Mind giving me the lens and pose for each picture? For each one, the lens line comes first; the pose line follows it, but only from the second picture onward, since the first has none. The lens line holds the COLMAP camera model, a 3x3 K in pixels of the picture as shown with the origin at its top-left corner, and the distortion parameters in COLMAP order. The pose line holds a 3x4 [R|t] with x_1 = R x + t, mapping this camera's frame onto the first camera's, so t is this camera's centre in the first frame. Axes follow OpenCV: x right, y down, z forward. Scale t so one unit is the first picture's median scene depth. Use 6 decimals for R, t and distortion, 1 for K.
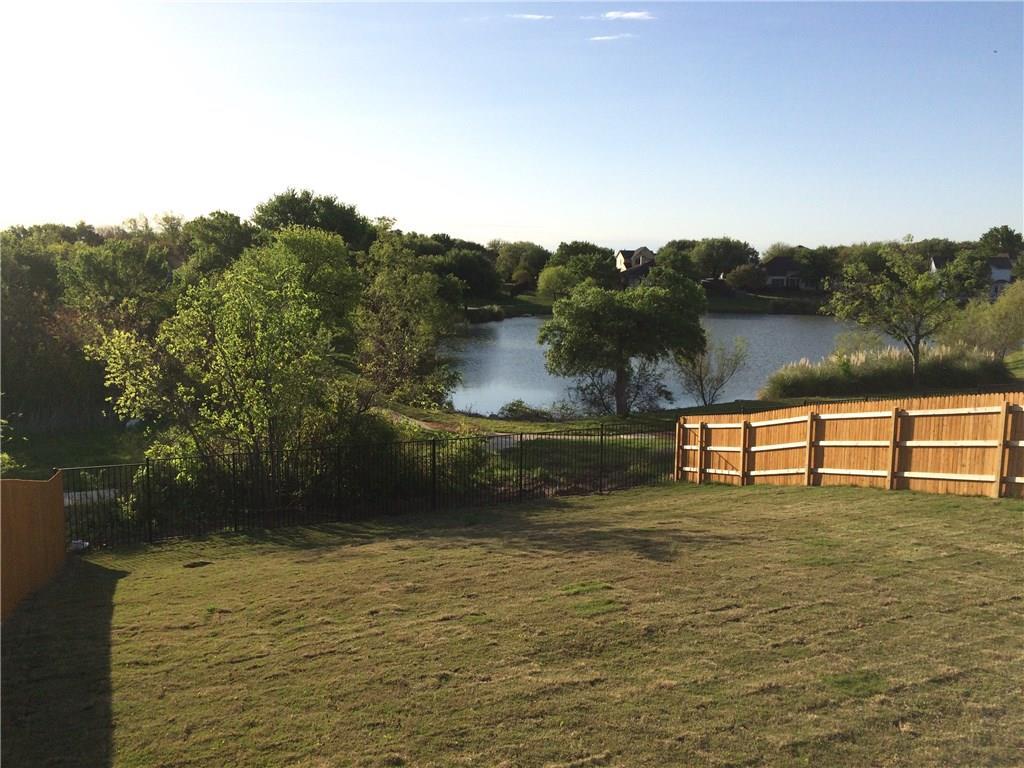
lens RADIAL K [[871.1, 0, 513.8], [0, 871.1, 379.4], [0, 0, 1]] dist [0.100122, -0.136595]
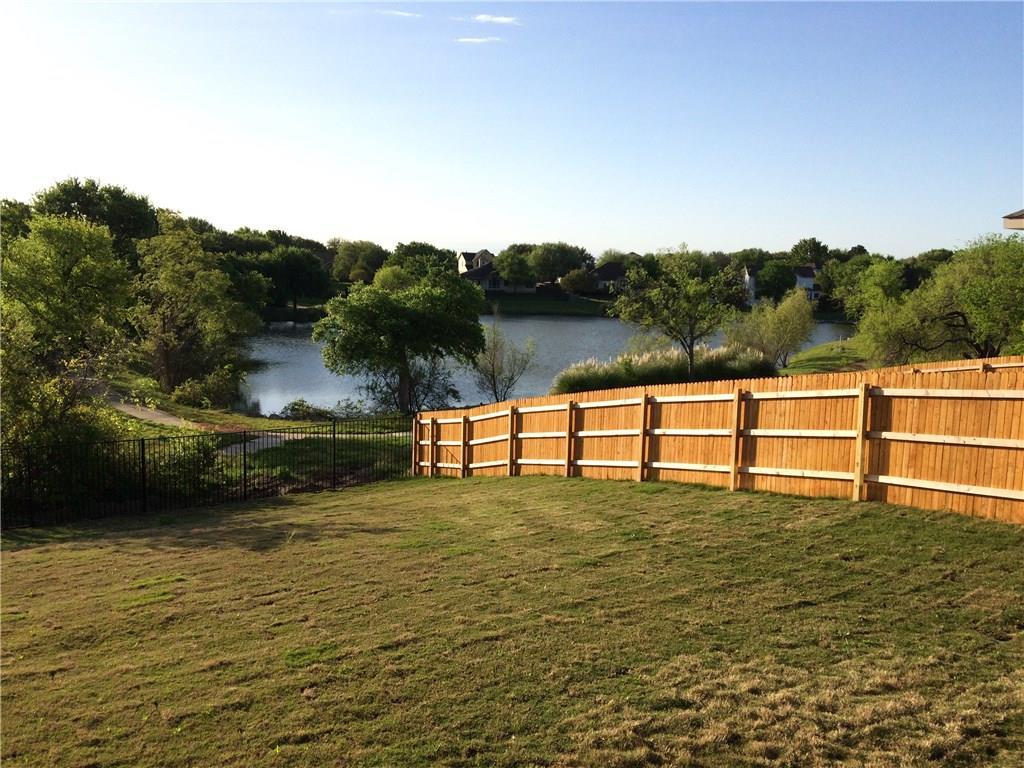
lens RADIAL K [[871.1, 0, 513.7], [0, 871.1, 375.9], [0, 0, 1]] dist [0.100122, -0.136595]
pose [[0.986431, -0.001913, 0.164163, 0.249116], [0.002834, 0.999982, -0.005380, 0.010083], [-0.164150, 0.005772, 0.986419, -0.040904]]
